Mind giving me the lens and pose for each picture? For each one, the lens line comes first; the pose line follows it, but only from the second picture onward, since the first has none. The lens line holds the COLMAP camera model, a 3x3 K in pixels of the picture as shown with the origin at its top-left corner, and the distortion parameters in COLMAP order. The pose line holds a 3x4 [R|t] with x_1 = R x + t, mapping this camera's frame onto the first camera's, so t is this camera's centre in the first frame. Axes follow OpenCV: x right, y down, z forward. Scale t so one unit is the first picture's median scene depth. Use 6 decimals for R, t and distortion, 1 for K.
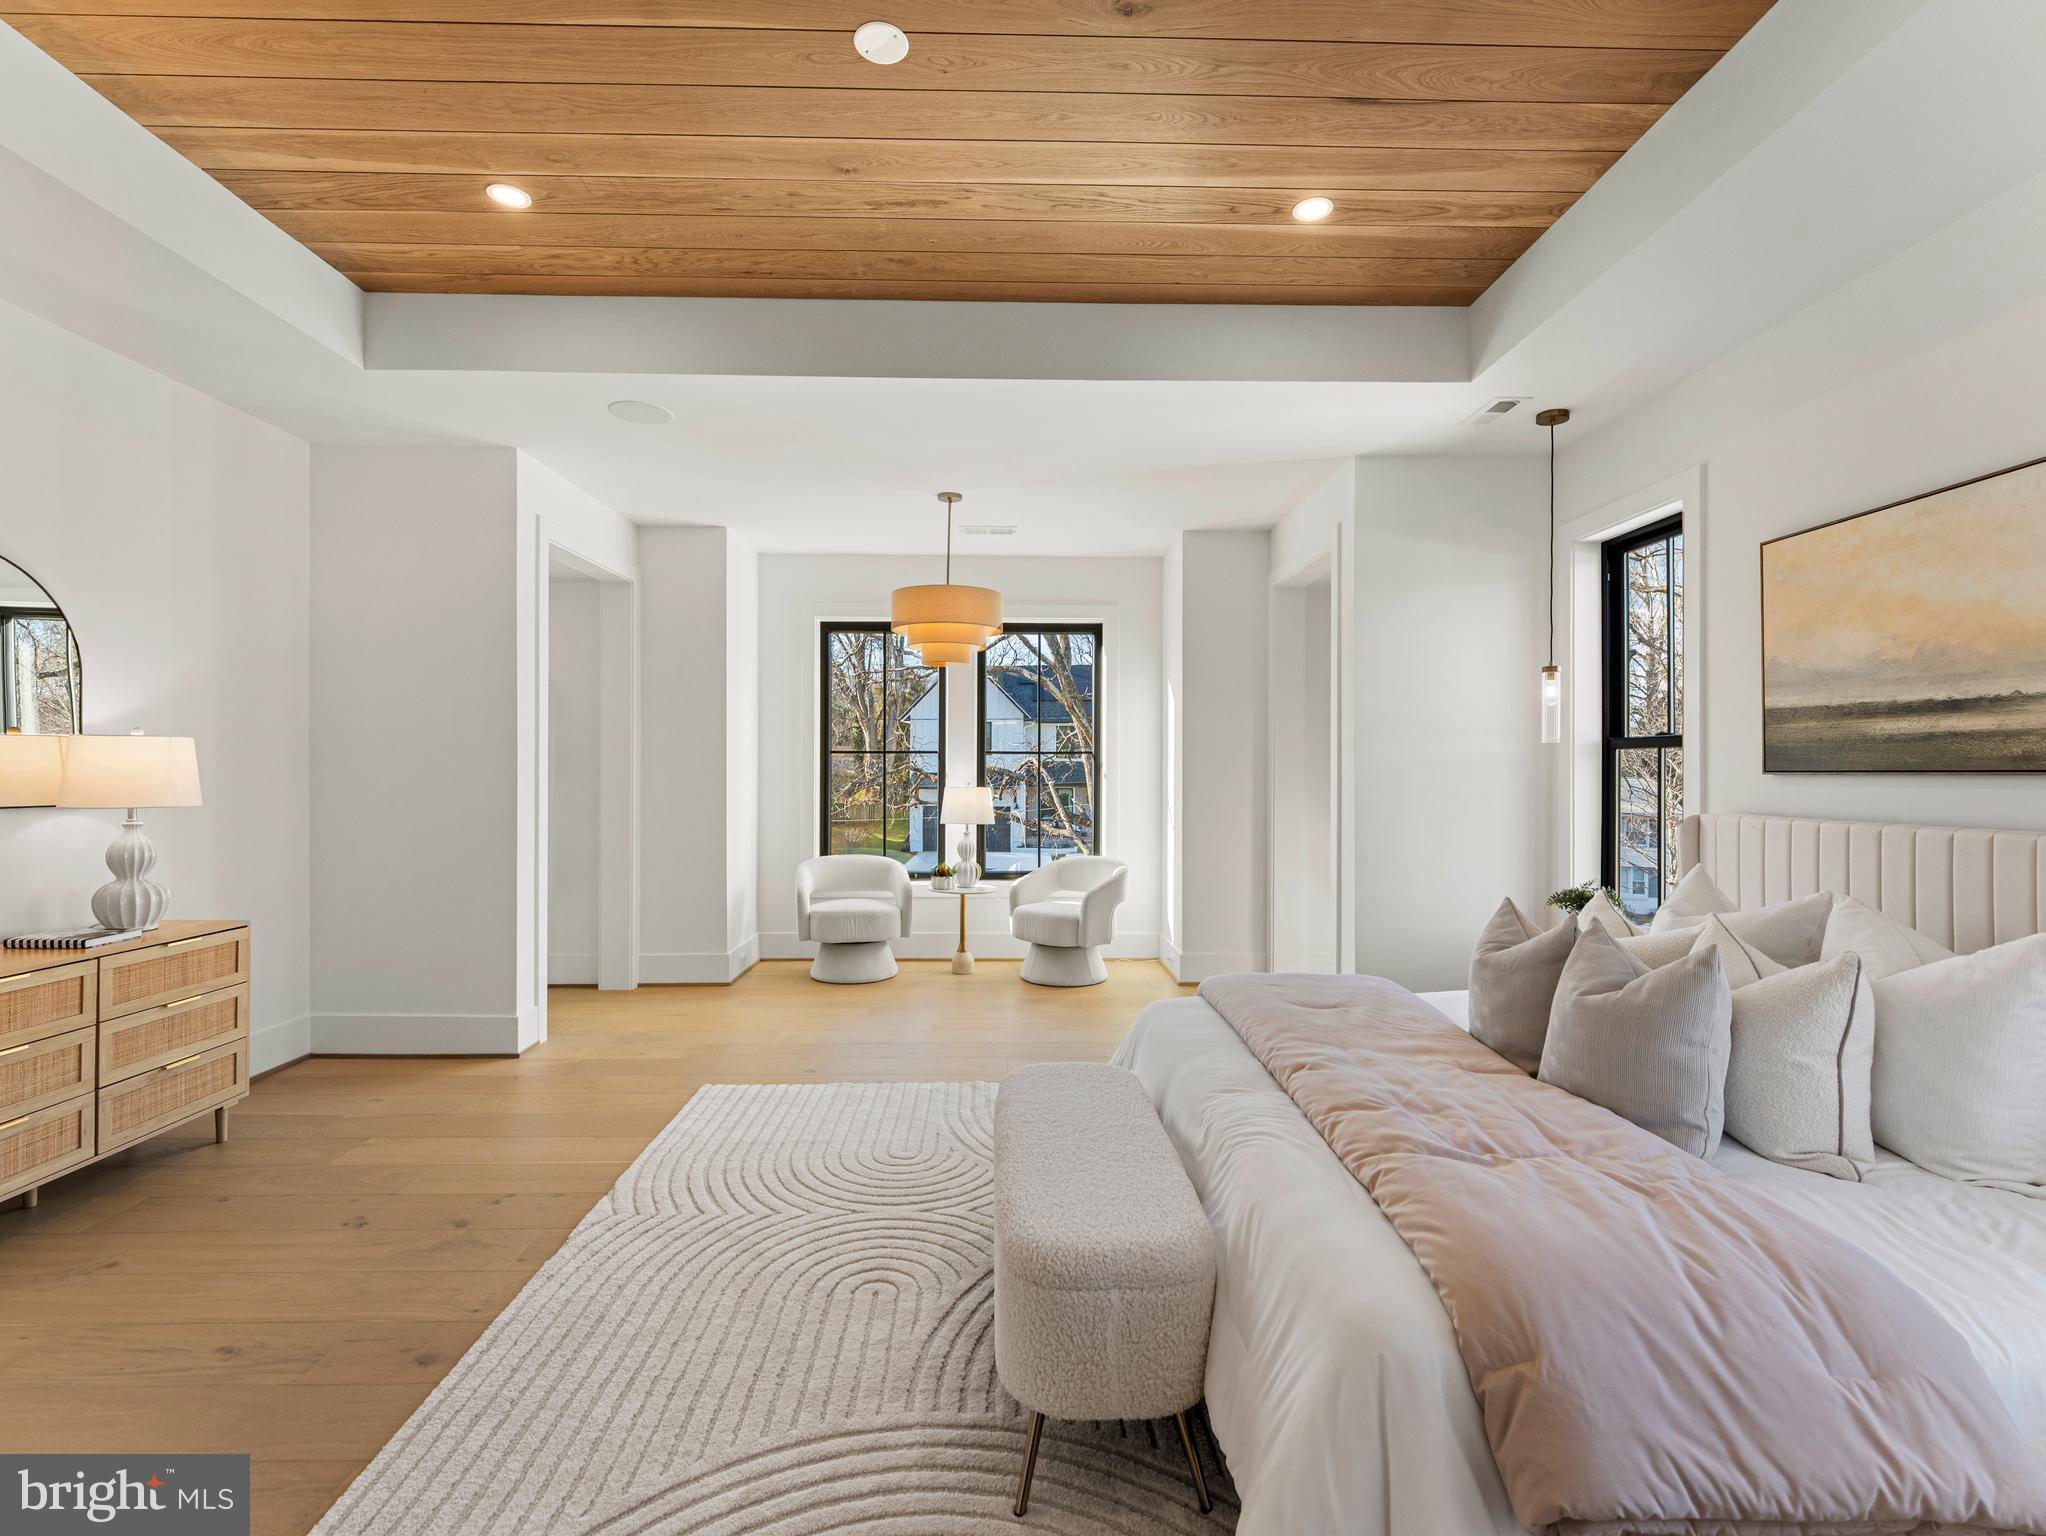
lens RADIAL K [[922.7, 0, 1023.5], [0, 922.7, 764.1], [0, 0, 1]] dist [0.000874, -0.000195]
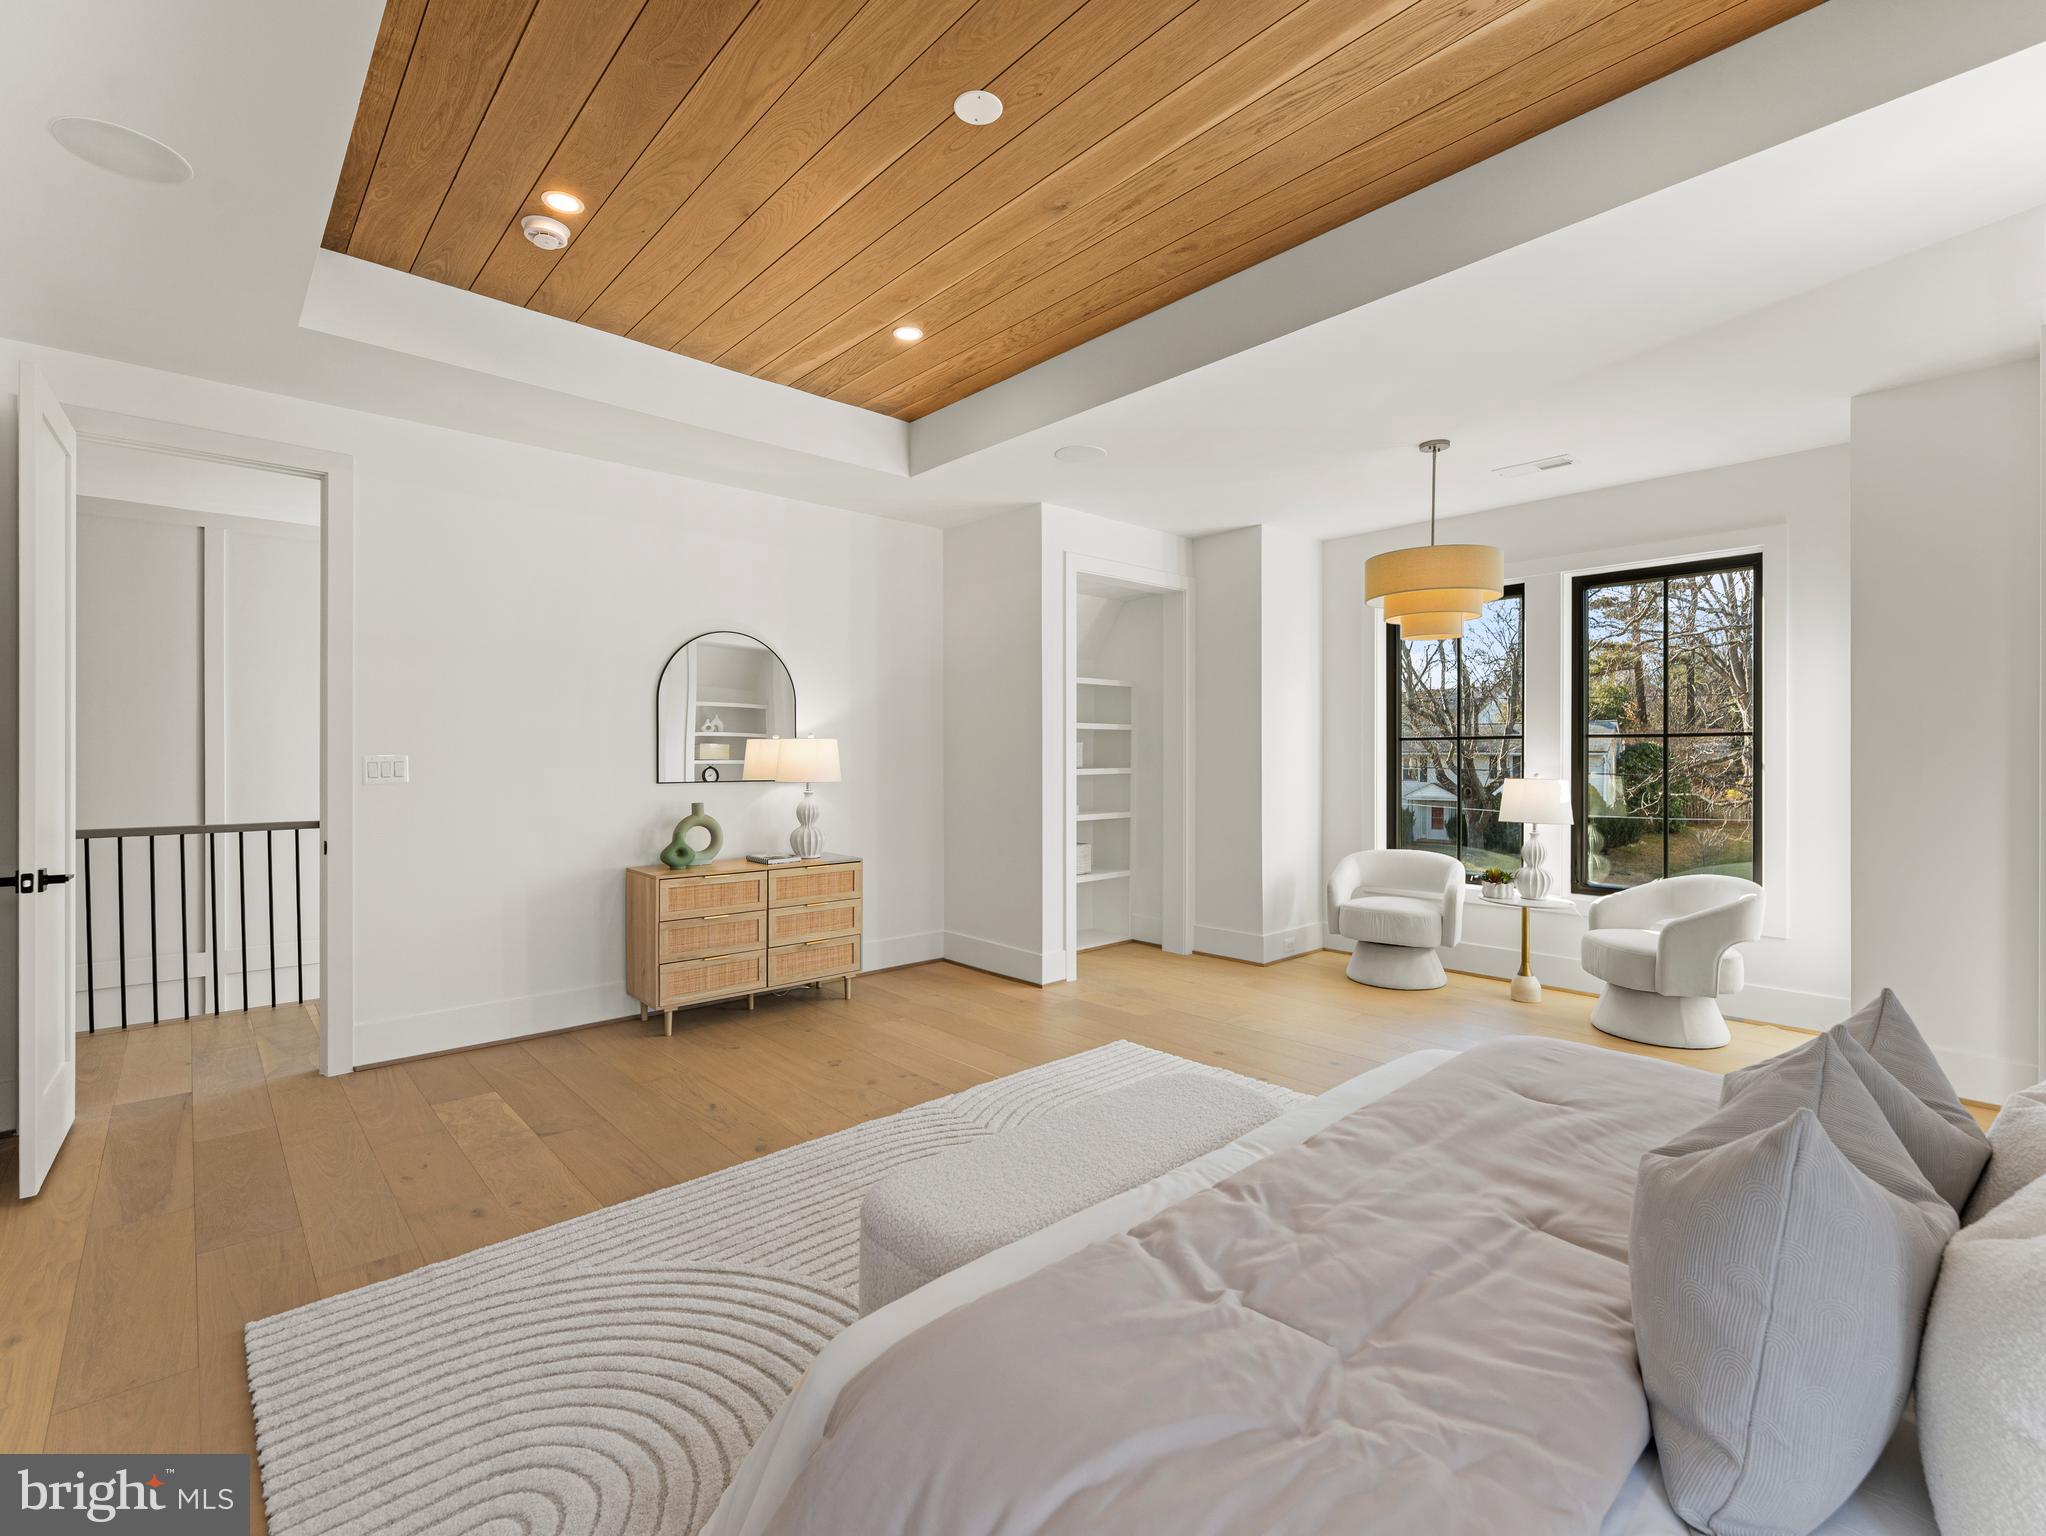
lens RADIAL K [[917.0, 0, 1028.5], [0, 917.0, 752.7], [0, 0, 1]] dist [0.002277, 0.000040]
pose [[0.661796, -0.006189, -0.749658, 0.466367], [0.006295, 0.999977, -0.002698, 0.001743], [0.749658, -0.002934, 0.661819, 0.201458]]
